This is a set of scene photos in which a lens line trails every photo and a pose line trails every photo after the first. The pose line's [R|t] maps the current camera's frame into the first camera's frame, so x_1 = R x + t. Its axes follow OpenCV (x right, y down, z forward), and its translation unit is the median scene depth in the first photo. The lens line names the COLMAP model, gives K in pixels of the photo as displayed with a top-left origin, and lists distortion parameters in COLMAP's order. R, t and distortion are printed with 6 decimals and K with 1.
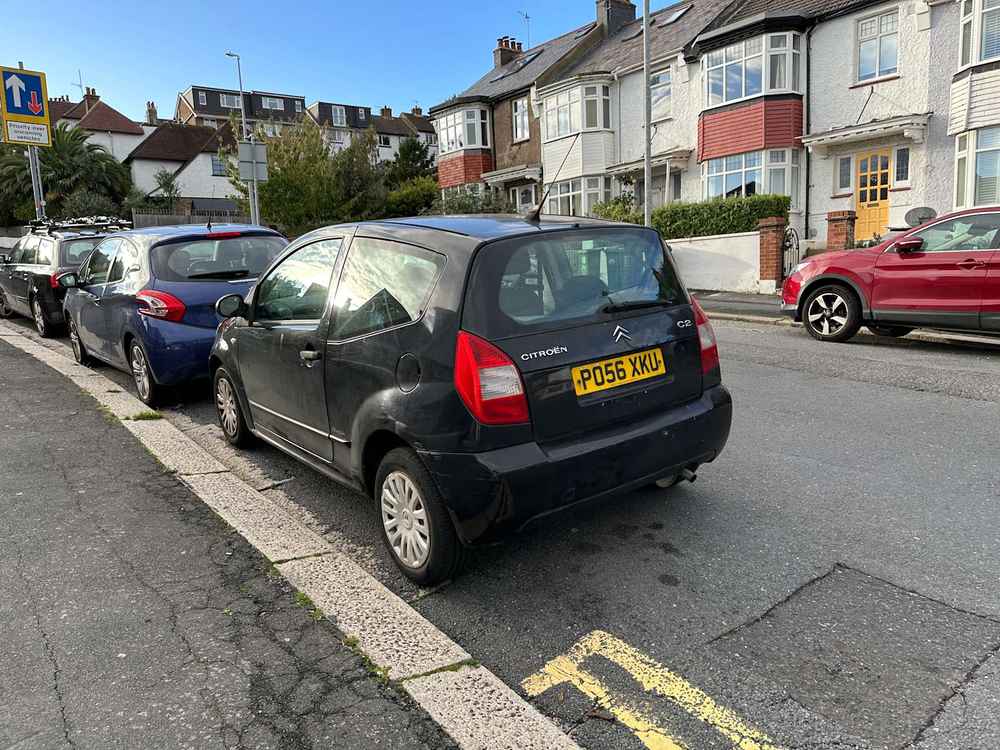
lens RADIAL K [[744.8, 0, 515.9], [0, 744.8, 368.9], [0, 0, 1]] dist [0.077824, -0.096409]
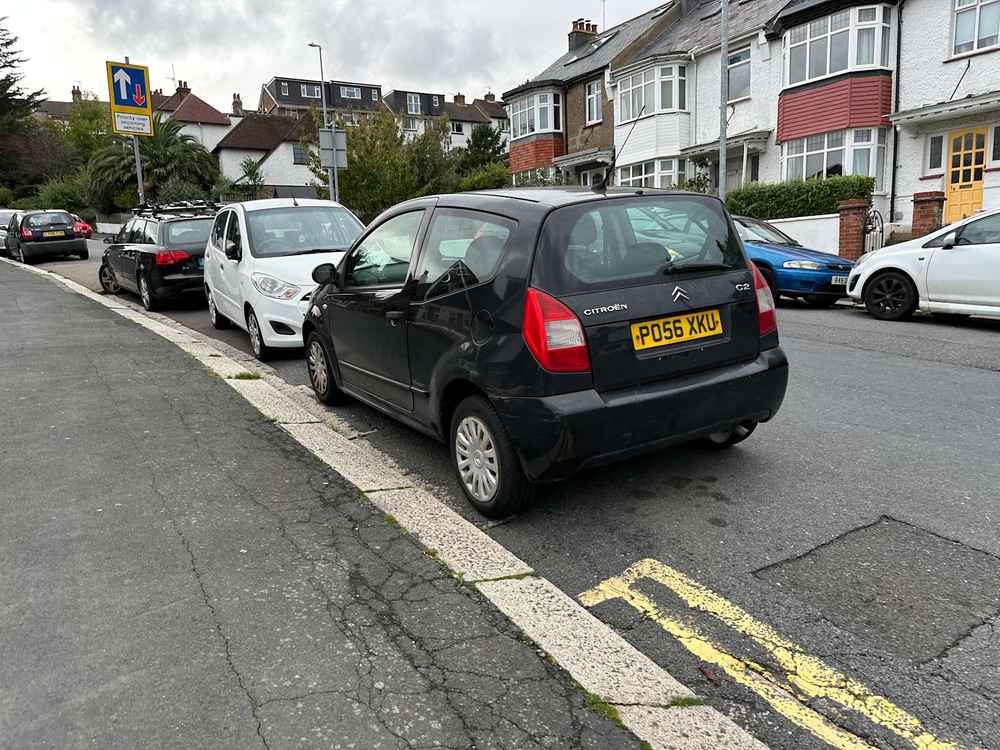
lens RADIAL K [[747.4, 0, 500.0], [0, 747.4, 375.0], [0, 0, 1]] dist [0.056062, -0.057705]
pose [[0.993666, 0.021867, -0.110222, 0.005533], [-0.019183, 0.999494, 0.025356, 0.041778], [0.110721, -0.023081, 0.993583, -0.091793]]
